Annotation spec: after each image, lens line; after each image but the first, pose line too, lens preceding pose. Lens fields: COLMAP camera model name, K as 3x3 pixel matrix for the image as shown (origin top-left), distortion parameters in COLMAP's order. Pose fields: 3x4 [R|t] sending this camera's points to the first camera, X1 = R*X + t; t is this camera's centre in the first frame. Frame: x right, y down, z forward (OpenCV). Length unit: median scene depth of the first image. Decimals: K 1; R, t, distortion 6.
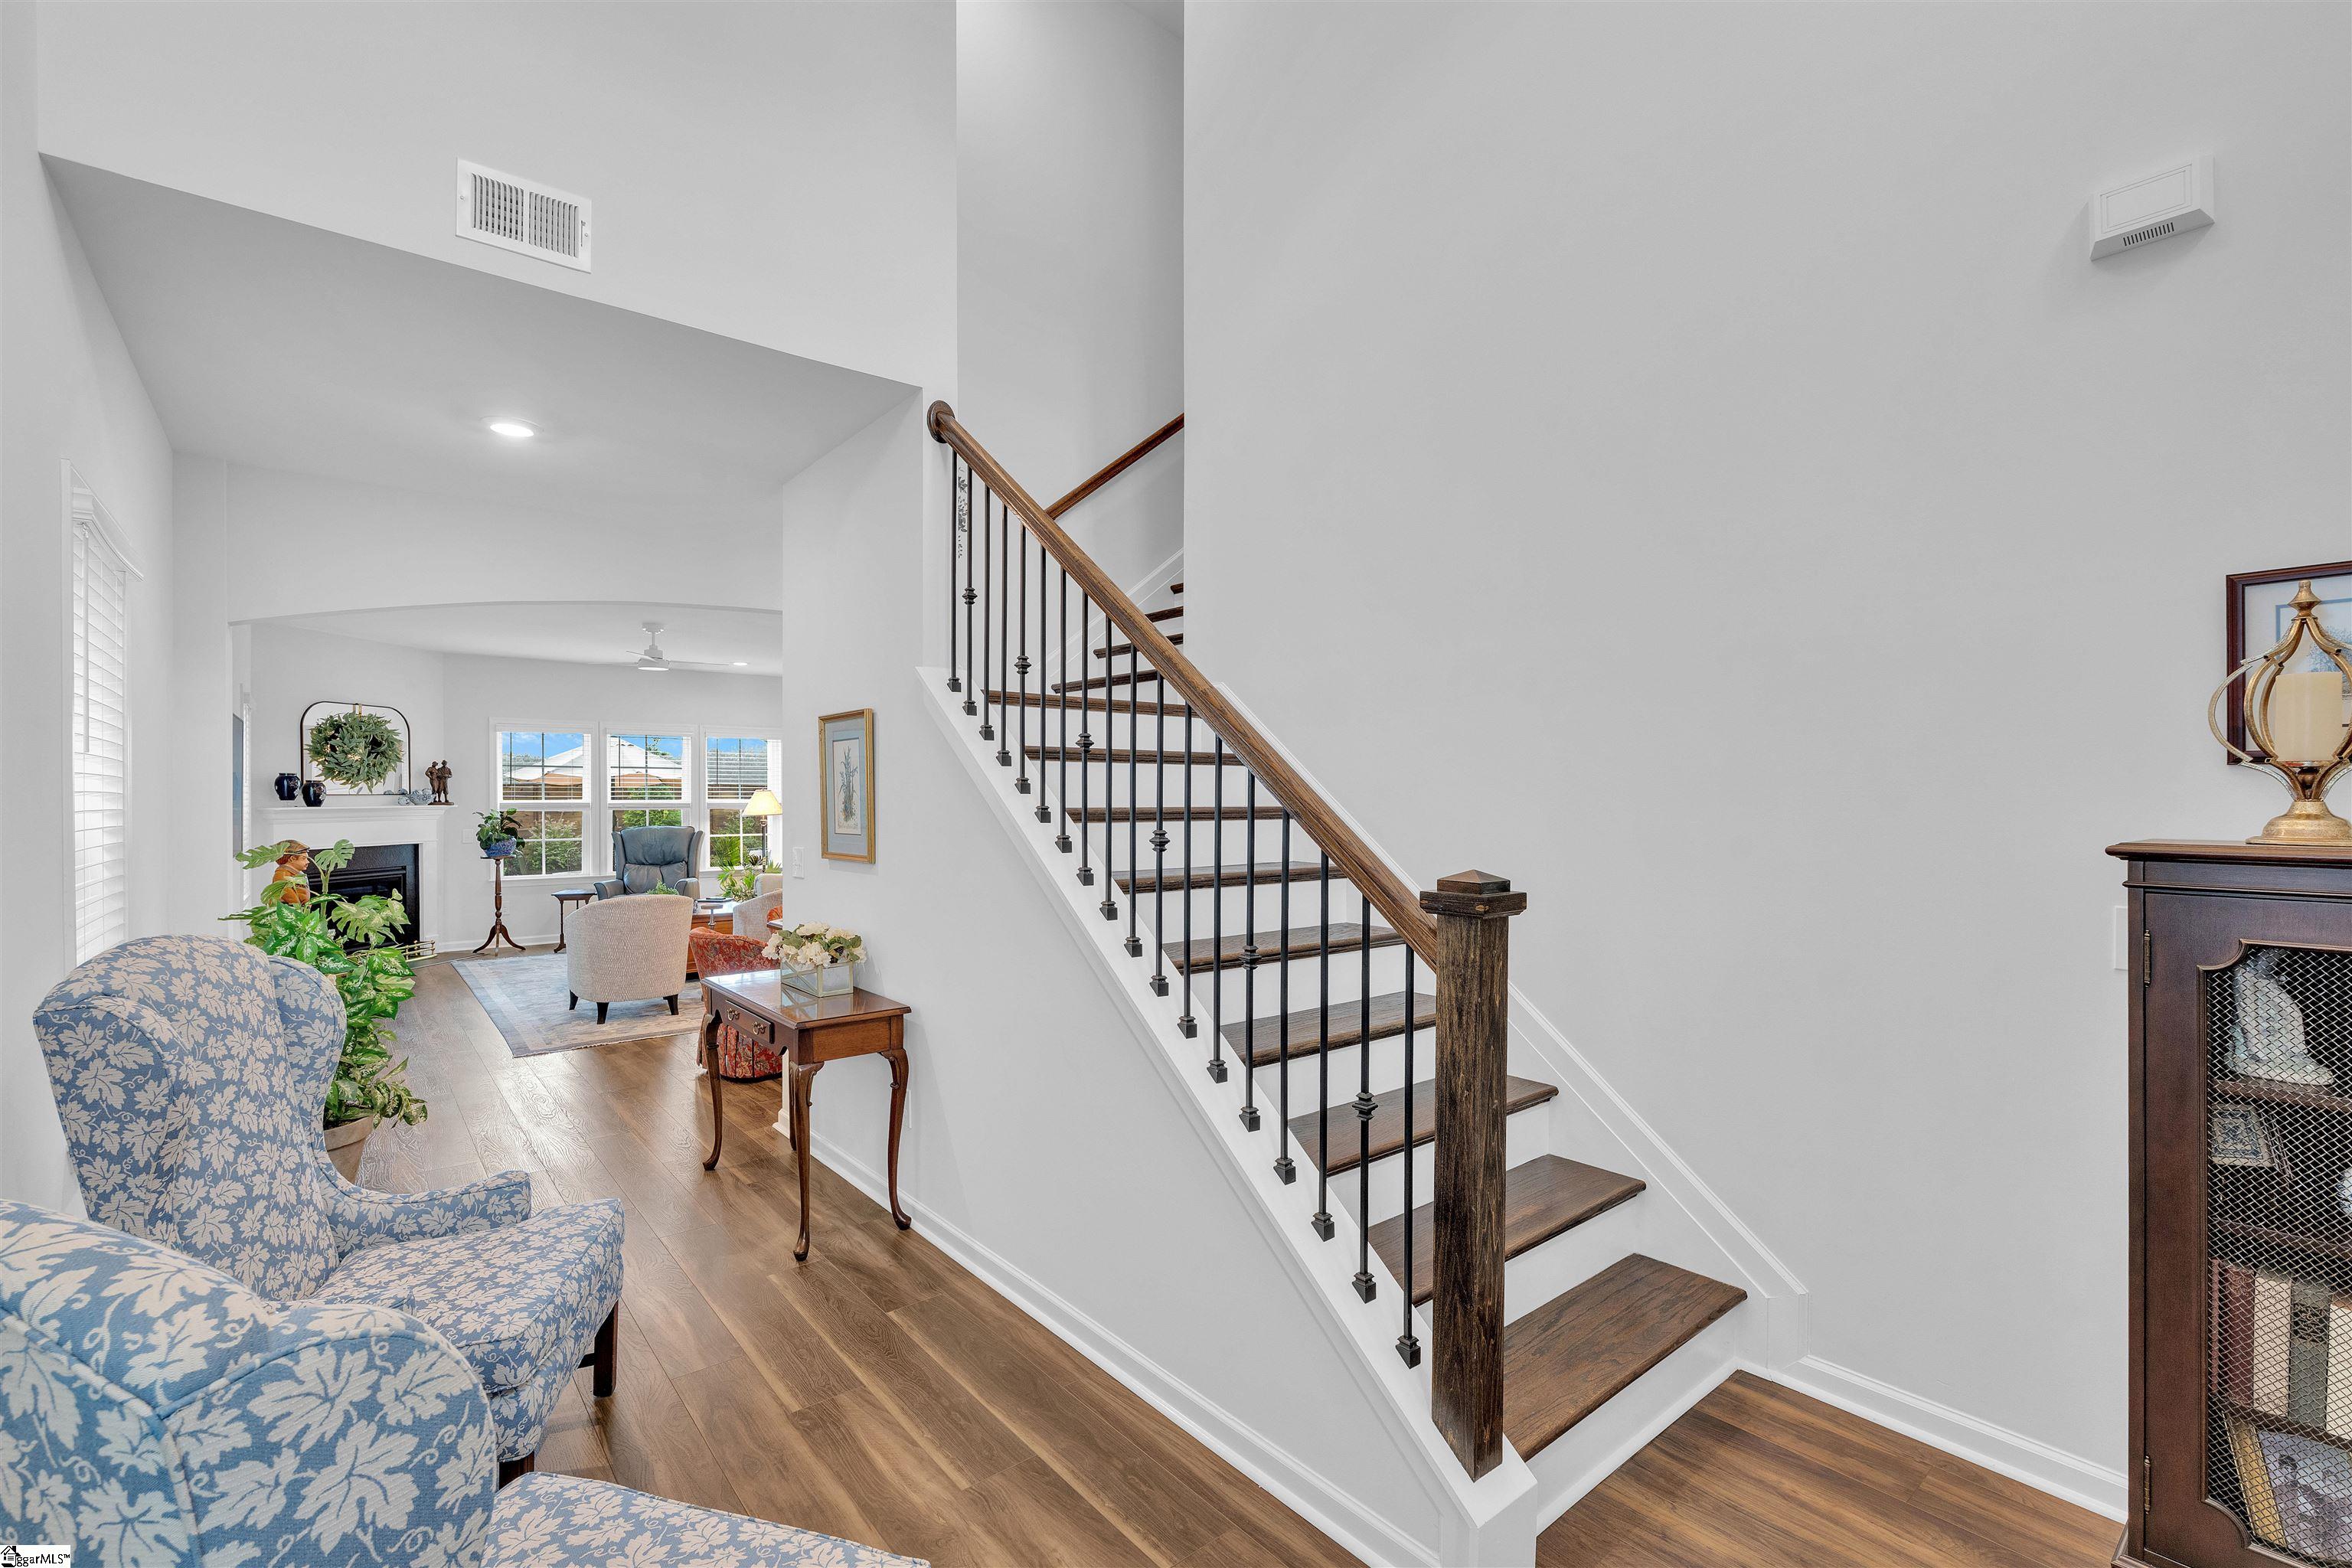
lens RADIAL K [[1027.3, 0, 1192.9], [0, 1027.3, 797.8], [0, 0, 1]] dist [0.000873, 0.000066]
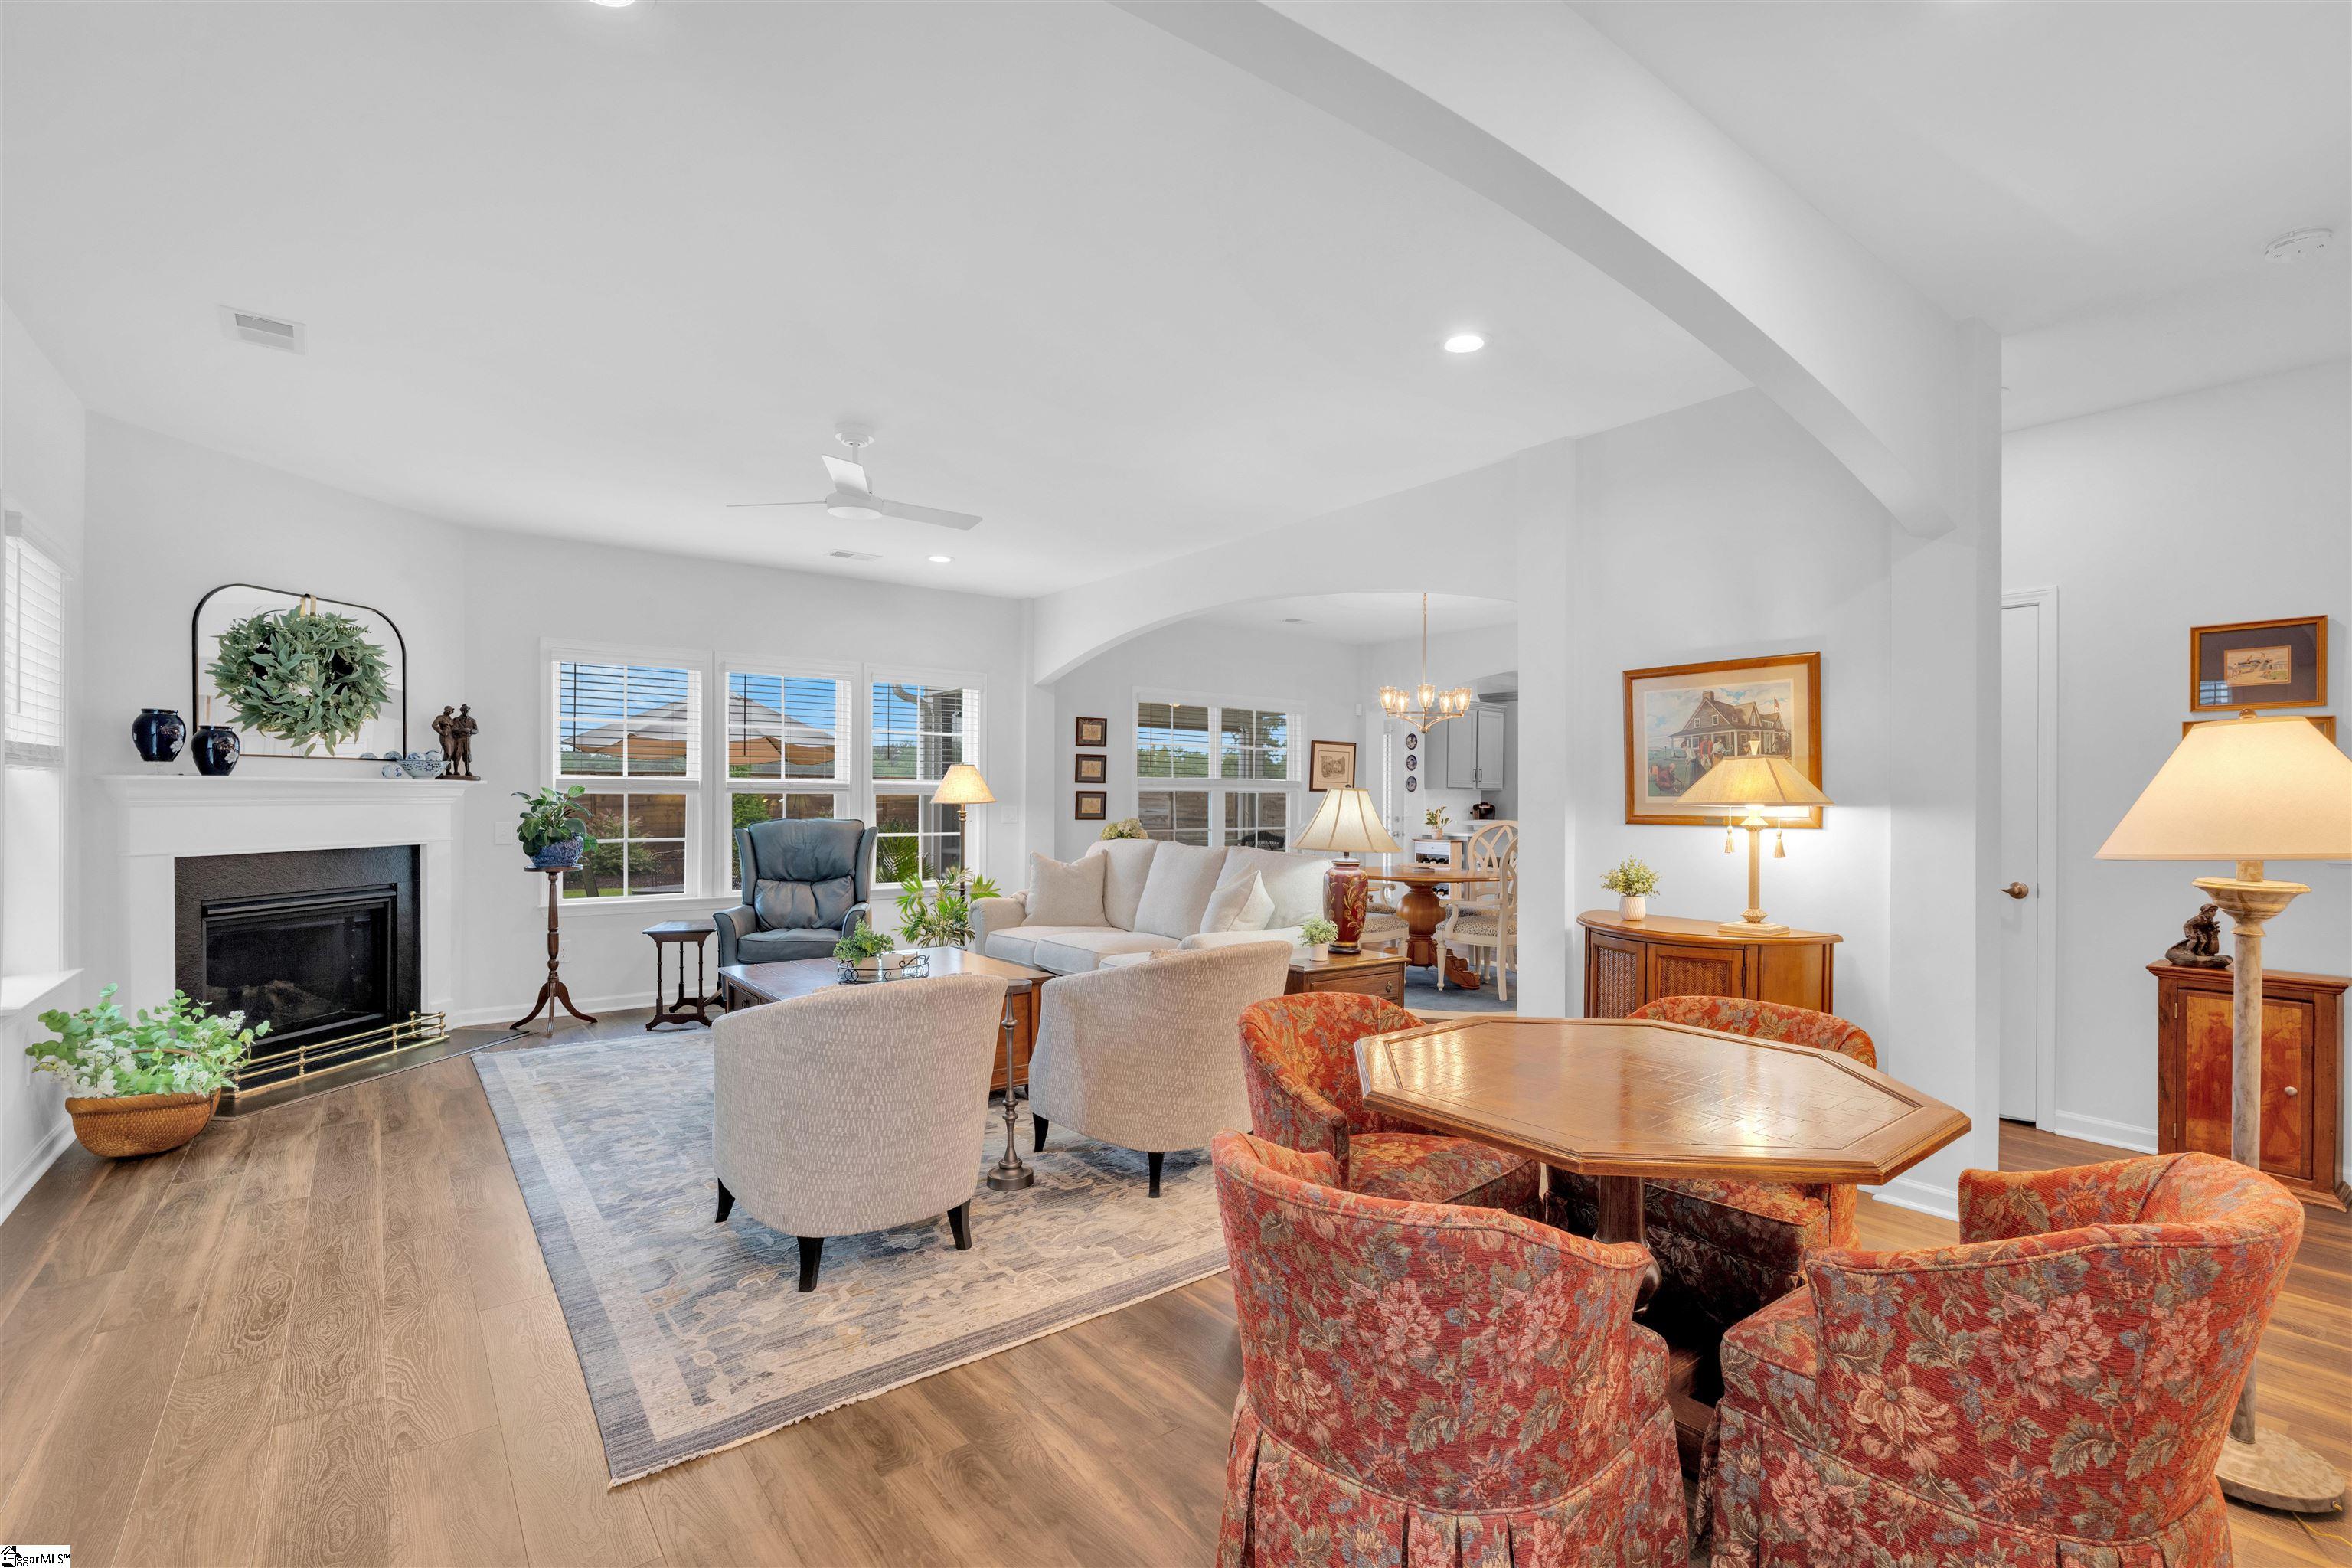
lens RADIAL K [[1027.3, 0, 1215.0], [0, 1027.3, 801.5], [0, 0, 1]] dist [0.000873, 0.000066]
pose [[0.999828, 0.005105, -0.017851, -0.291726], [-0.005103, 0.999987, 0.000159, 0.017529], [0.017852, -0.000068, 0.999841, 0.425291]]
